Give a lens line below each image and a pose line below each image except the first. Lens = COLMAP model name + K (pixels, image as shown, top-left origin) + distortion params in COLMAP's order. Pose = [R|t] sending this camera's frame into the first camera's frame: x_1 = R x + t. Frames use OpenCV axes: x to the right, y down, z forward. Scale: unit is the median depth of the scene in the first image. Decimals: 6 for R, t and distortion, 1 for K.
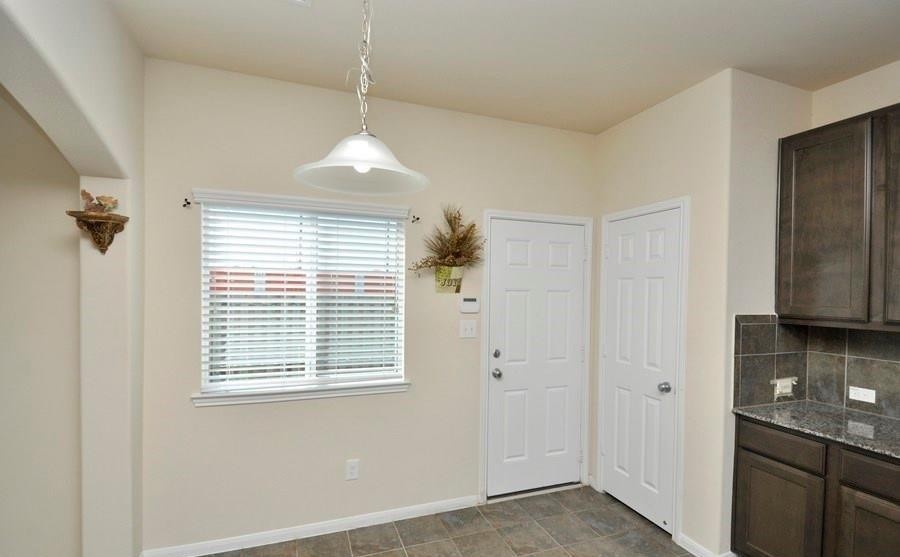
lens RADIAL K [[414.8, 0, 449.8], [0, 414.8, 294.8], [0, 0, 1]] dist [-0.021820, -0.000532]
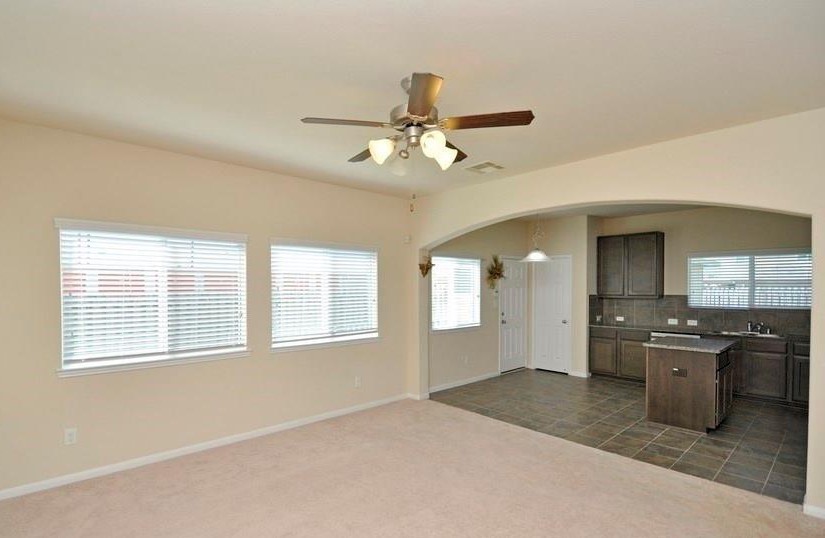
lens RADIAL K [[405.6, 0, 383.5], [0, 405.6, 292.9], [0, 0, 1]] dist [-0.000213, -0.010536]
pose [[0.929615, -0.019707, 0.368005, -1.538277], [0.016989, 0.999799, 0.010623, -0.019277], [-0.368141, -0.003623, 0.929763, -1.047631]]
